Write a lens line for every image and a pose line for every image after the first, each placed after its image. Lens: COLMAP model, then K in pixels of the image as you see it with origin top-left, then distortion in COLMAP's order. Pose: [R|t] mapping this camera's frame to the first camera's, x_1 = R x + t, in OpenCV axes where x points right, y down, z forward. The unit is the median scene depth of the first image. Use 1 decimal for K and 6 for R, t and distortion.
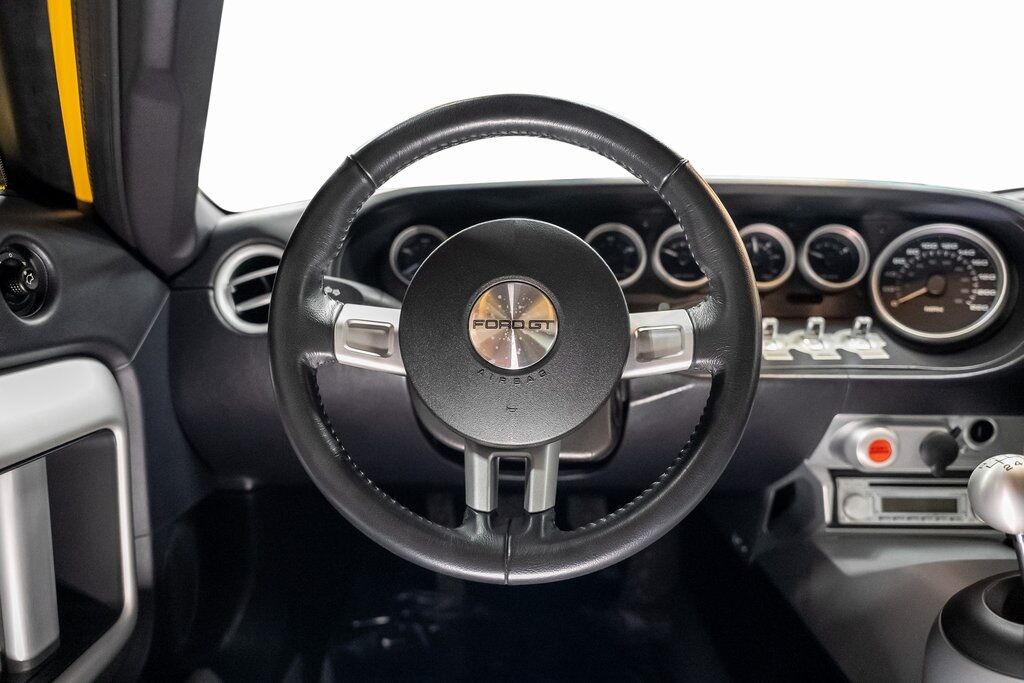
lens RADIAL K [[691.3, 0, 512.0], [0, 691.3, 341.5], [0, 0, 1]] dist [0.013808, -0.022153]
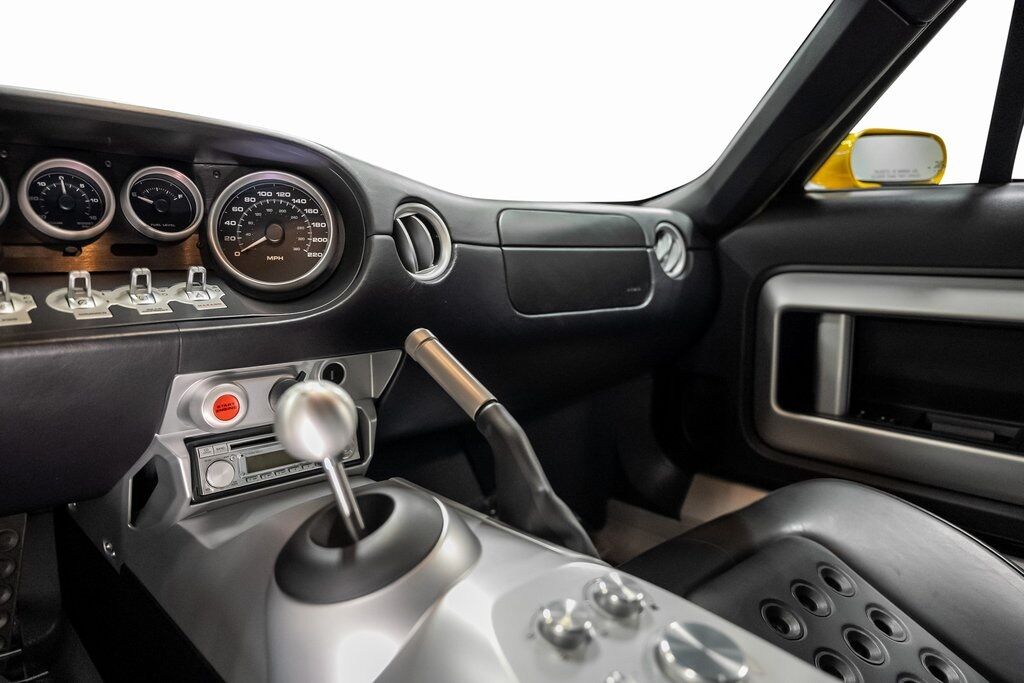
lens RADIAL K [[691.3, 0, 512.0], [0, 691.3, 341.5], [0, 0, 1]] dist [0.013808, -0.022153]
pose [[0.715586, -0.099519, 0.691400, 0.158555], [0.088213, 0.994749, 0.051884, 0.050645], [-0.692933, 0.023863, 0.720607, 0.060107]]
